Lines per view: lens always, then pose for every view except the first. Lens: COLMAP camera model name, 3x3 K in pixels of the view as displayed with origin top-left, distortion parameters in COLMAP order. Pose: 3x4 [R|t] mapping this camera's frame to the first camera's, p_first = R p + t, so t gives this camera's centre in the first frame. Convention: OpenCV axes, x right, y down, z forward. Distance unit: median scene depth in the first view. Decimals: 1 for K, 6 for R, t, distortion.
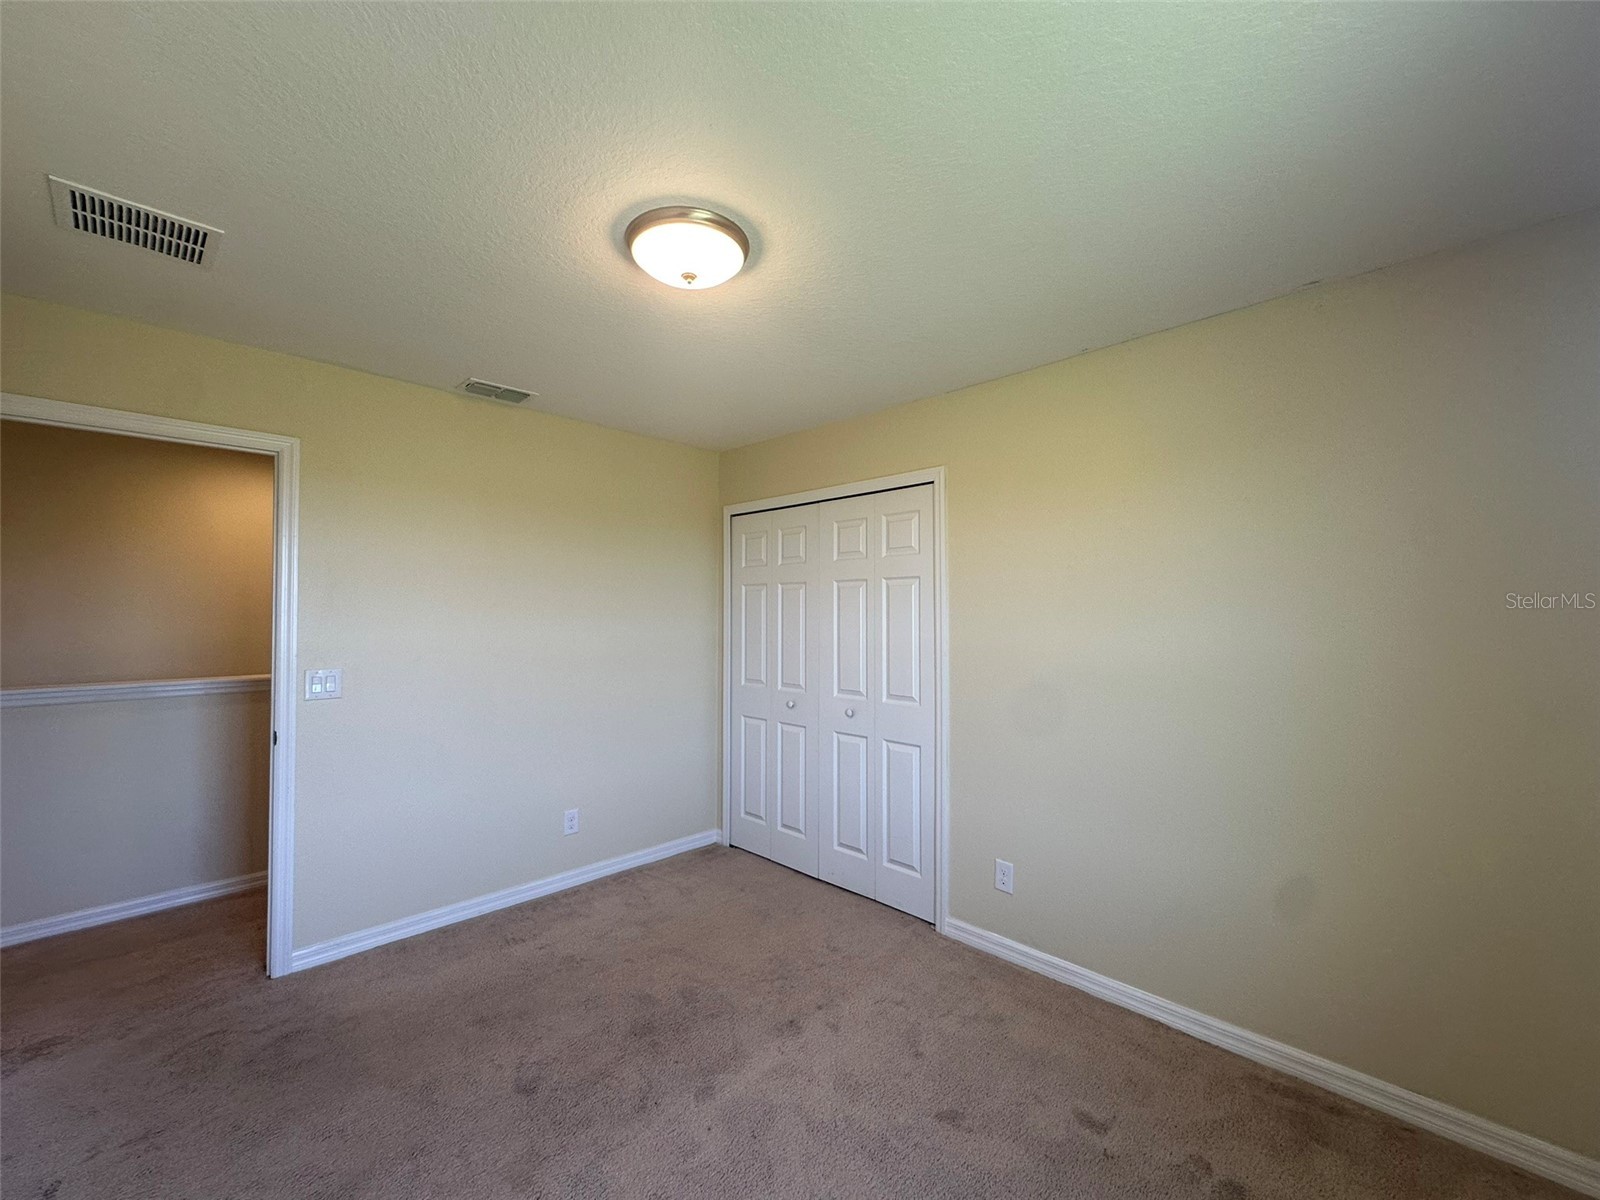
lens RADIAL K [[640.8, 0, 814.2], [0, 640.8, 596.0], [0, 0, 1]] dist [-0.007904, 0.002426]
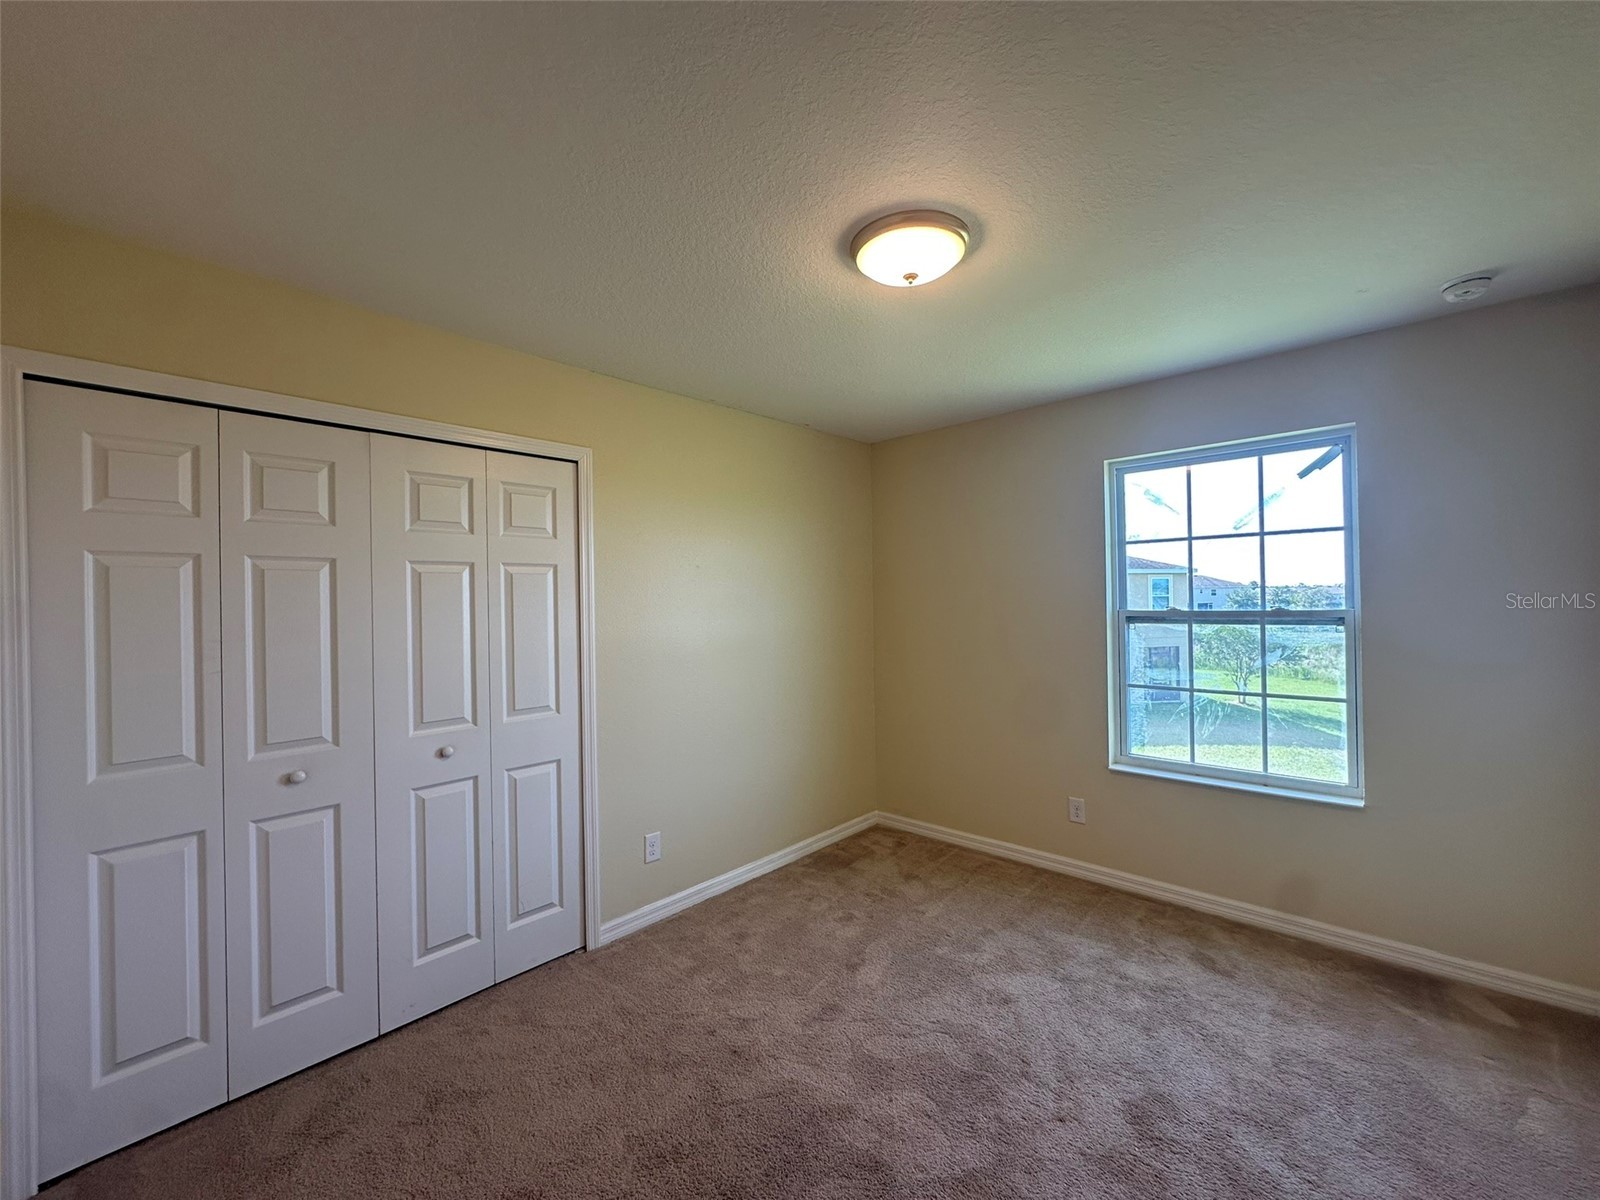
lens RADIAL K [[640.8, 0, 785.5], [0, 640.8, 599.6], [0, 0, 1]] dist [-0.007904, 0.002426]
pose [[-0.005082, 0.006280, 0.999967, -0.748517], [-0.005497, 0.999965, -0.006308, 0.021744], [-0.999972, -0.005529, -0.005048, 0.736610]]
